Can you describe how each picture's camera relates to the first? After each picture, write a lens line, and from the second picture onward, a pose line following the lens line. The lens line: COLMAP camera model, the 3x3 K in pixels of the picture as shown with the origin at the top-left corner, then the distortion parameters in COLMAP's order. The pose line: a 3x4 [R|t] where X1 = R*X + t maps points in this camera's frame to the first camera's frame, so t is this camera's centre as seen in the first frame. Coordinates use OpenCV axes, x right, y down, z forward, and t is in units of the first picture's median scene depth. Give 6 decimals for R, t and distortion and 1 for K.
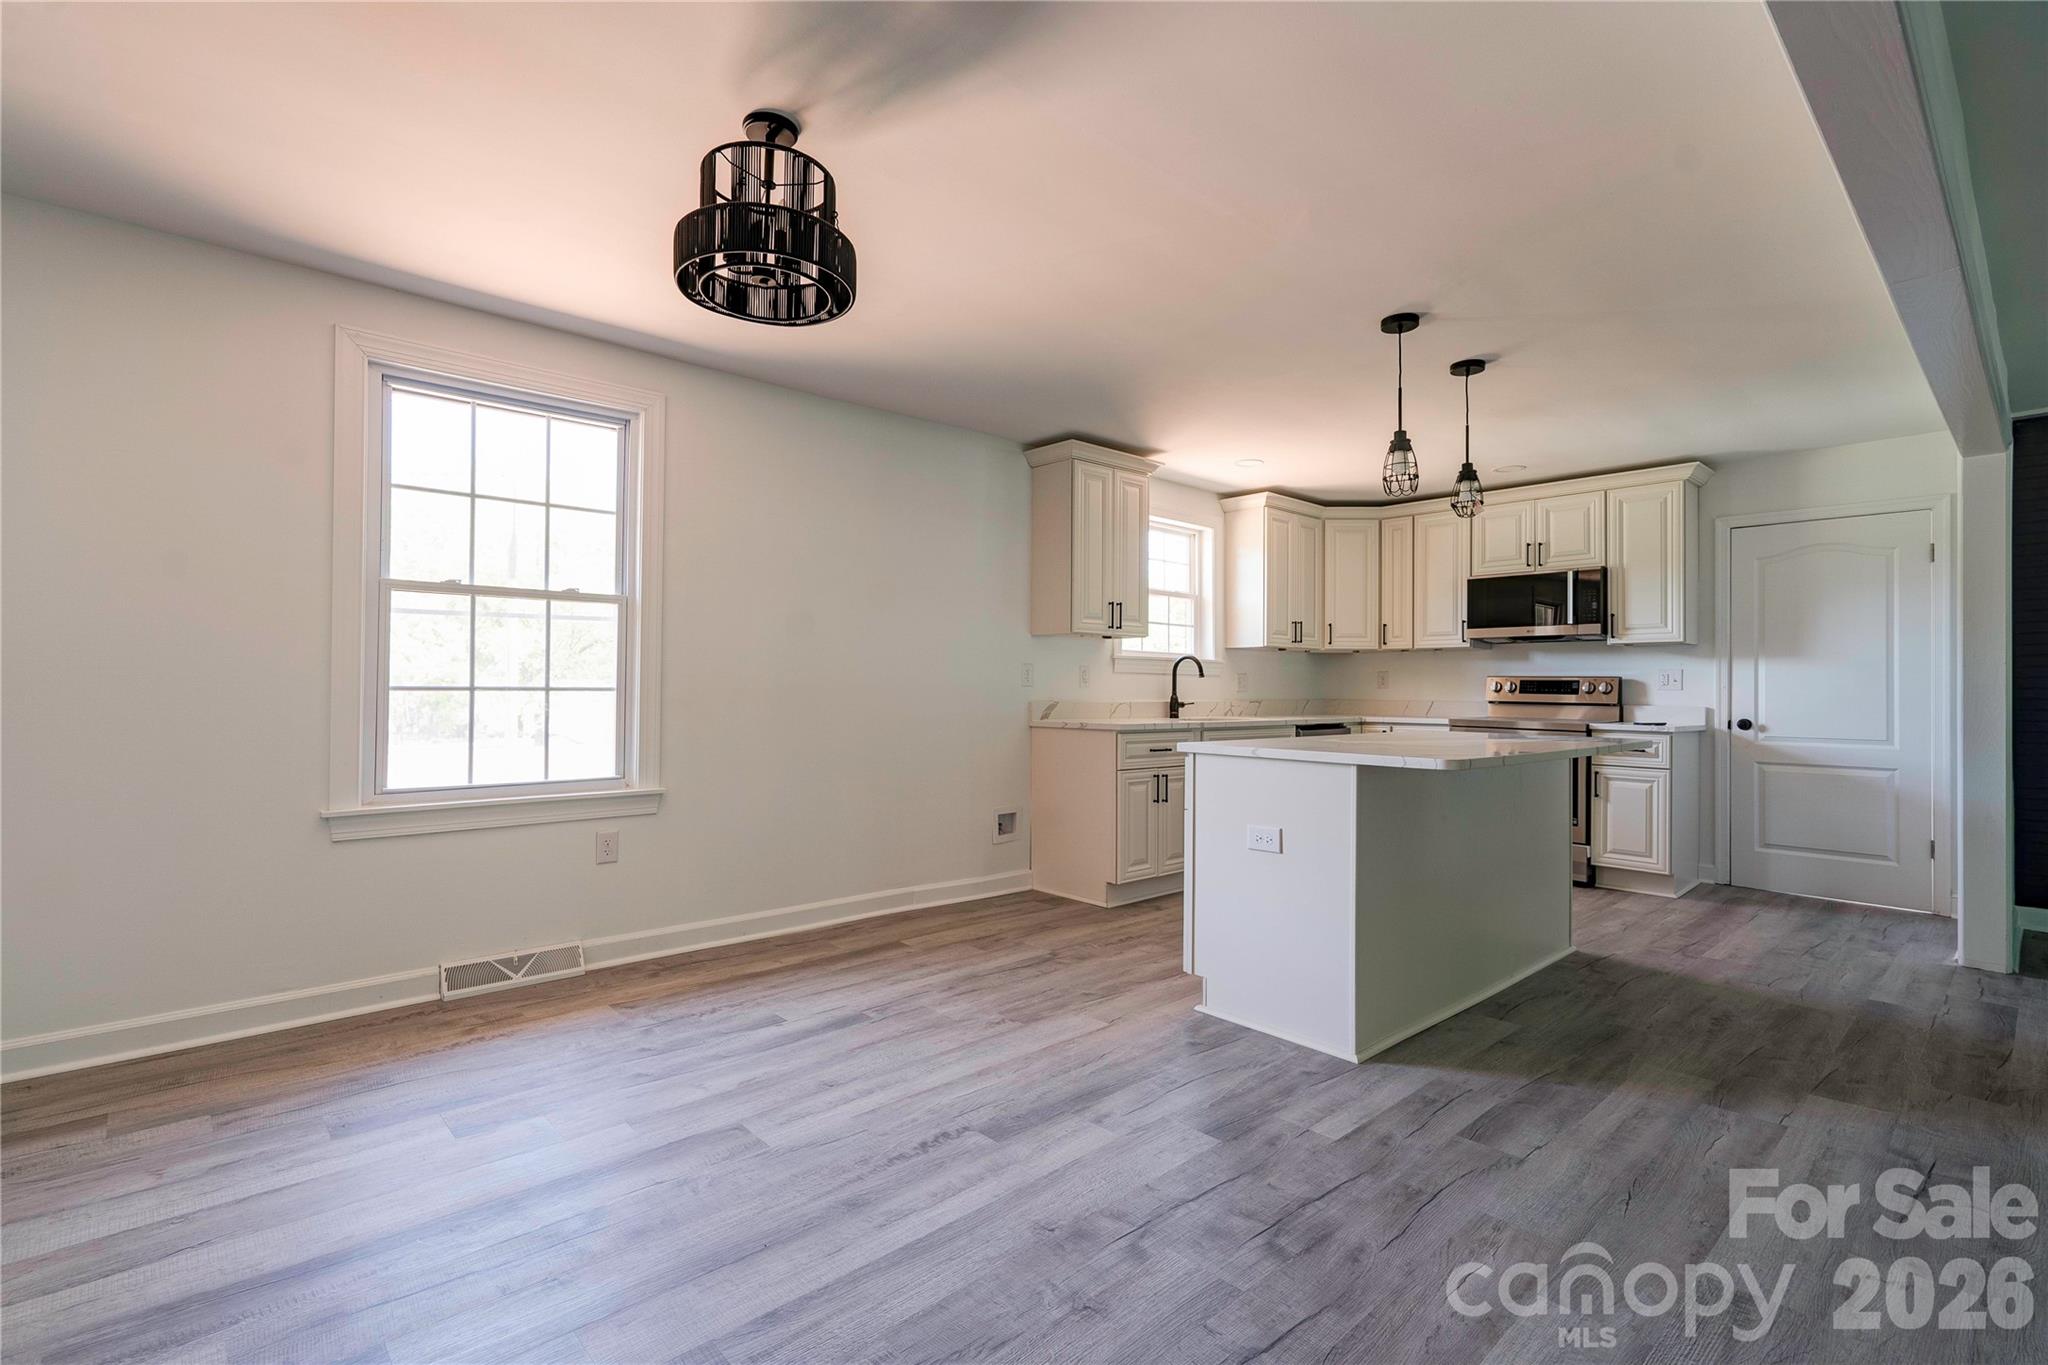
lens RADIAL K [[947.9, 0, 1012.2], [0, 947.9, 676.8], [0, 0, 1]] dist [-0.003087, 0.011661]
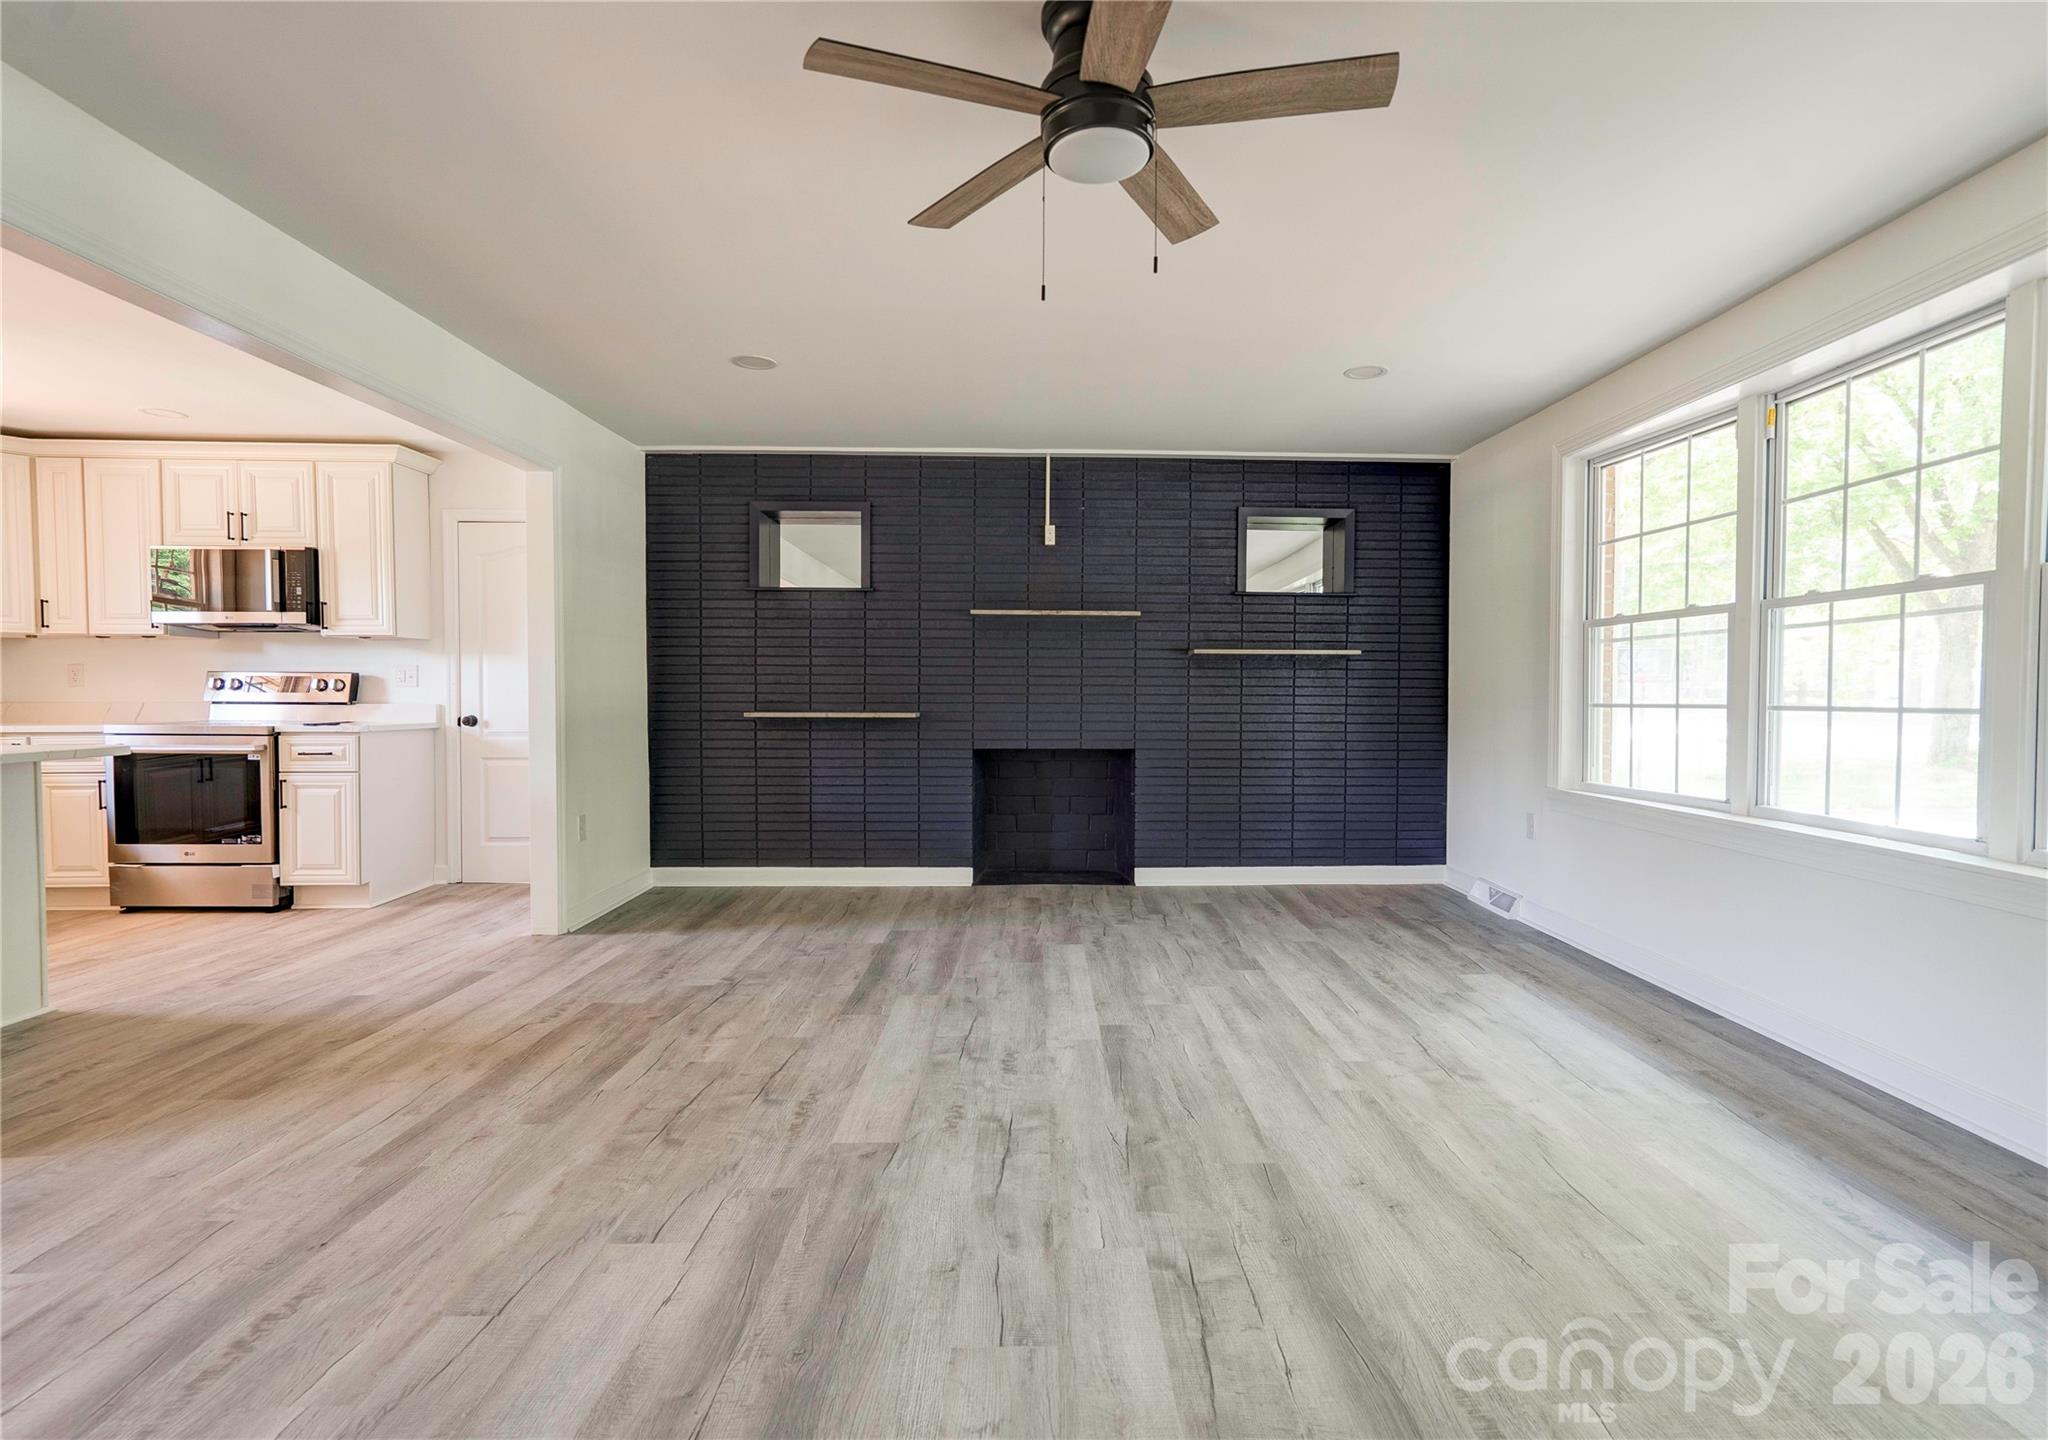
lens RADIAL K [[985.2, 0, 1061.1], [0, 985.2, 723.2], [0, 0, 1]] dist [0.005593, 0.003533]
pose [[0.655236, -0.032518, 0.754724, 0.555214], [-0.004284, 0.998897, 0.046758, 0.001802], [-0.755413, -0.033871, 0.654374, -0.202701]]
